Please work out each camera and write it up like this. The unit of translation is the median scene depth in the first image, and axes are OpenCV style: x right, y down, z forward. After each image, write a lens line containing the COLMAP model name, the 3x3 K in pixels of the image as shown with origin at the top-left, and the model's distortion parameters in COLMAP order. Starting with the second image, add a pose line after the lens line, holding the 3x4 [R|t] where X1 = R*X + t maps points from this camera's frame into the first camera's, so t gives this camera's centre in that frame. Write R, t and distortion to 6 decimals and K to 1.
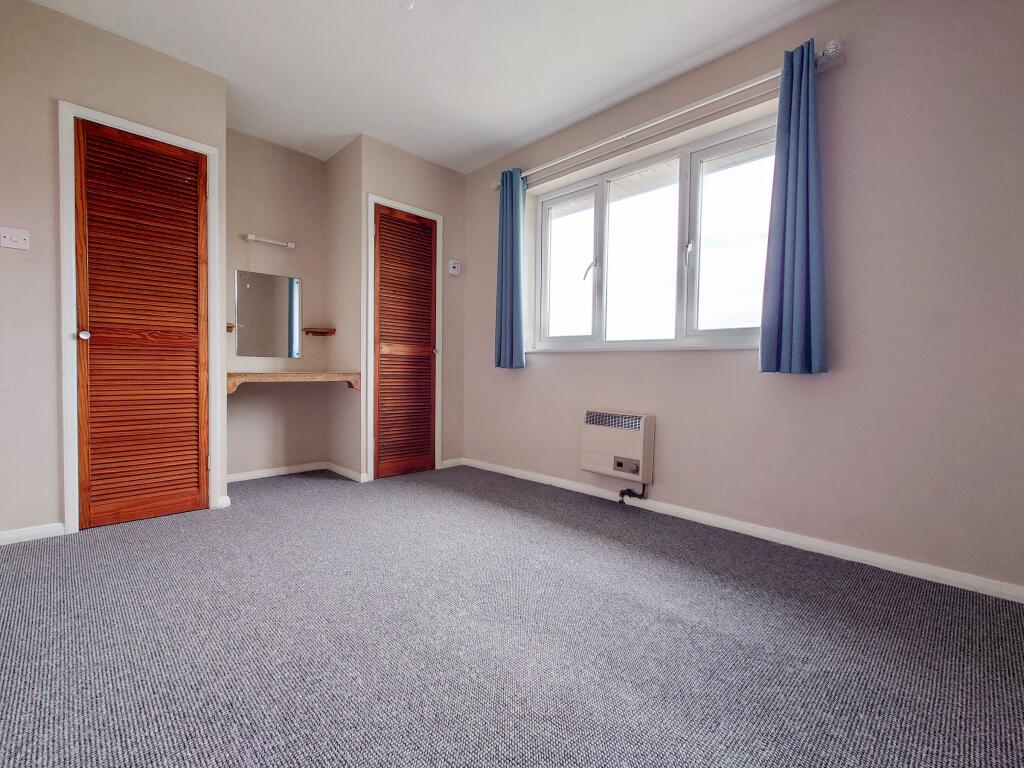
lens RADIAL K [[456.0, 0, 515.6], [0, 456.0, 386.0], [0, 0, 1]] dist [-0.001154, 0.001182]
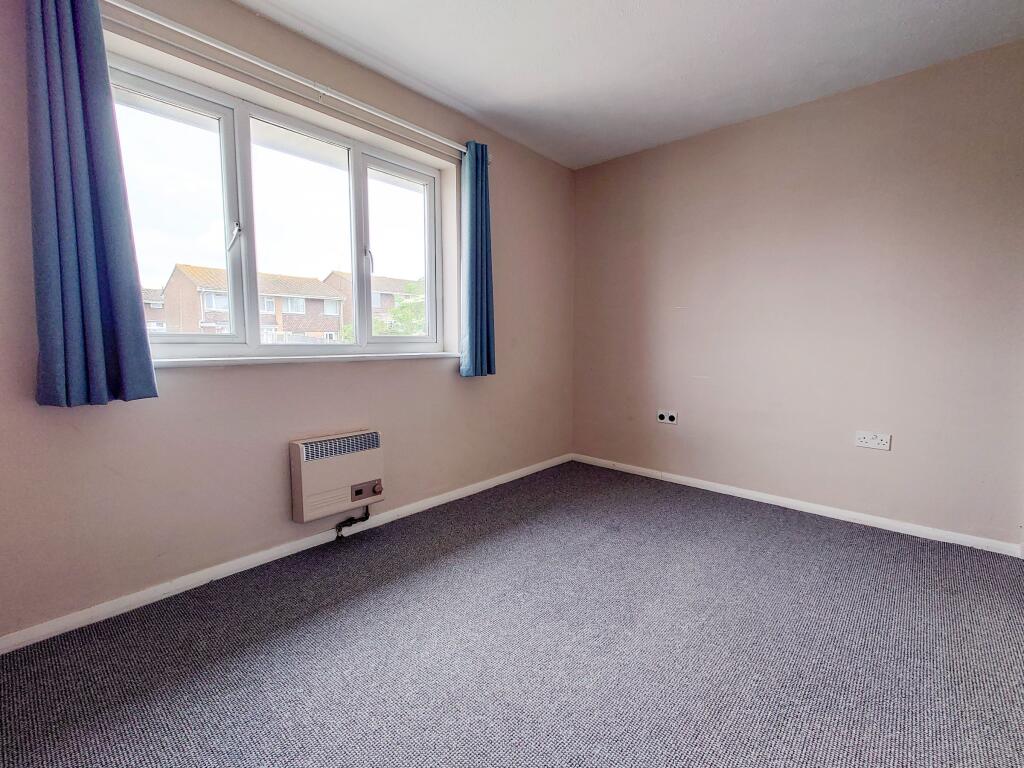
lens RADIAL K [[456.0, 0, 506.1], [0, 456.0, 380.8], [0, 0, 1]] dist [-0.001154, 0.001182]
pose [[-0.060406, -0.103836, 0.992758, -0.602513], [0.032208, 0.993854, 0.105910, -0.117143], [-0.997654, 0.038373, -0.056691, 0.727841]]
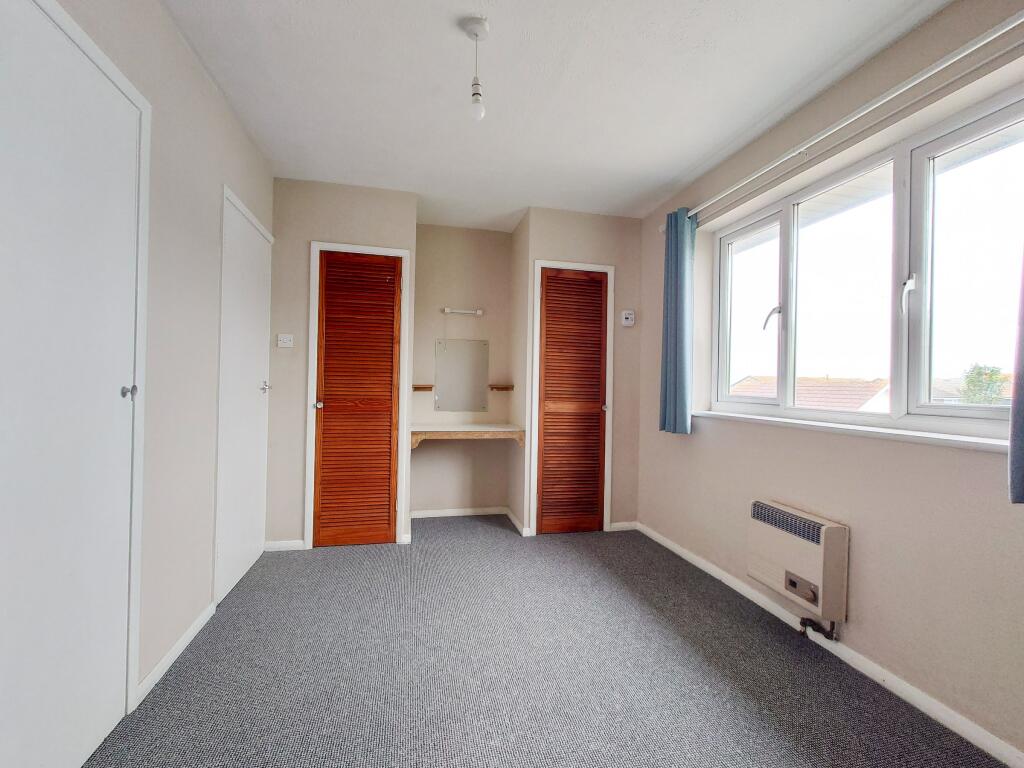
lens RADIAL K [[456.0, 0, 511.5], [0, 456.0, 386.5], [0, 0, 1]] dist [-0.001154, 0.001182]
pose [[0.850748, 0.000535, -0.525573, 0.218657], [-0.025498, 0.998864, -0.040258, -0.102551], [0.524954, 0.047651, 0.849795, 0.107616]]
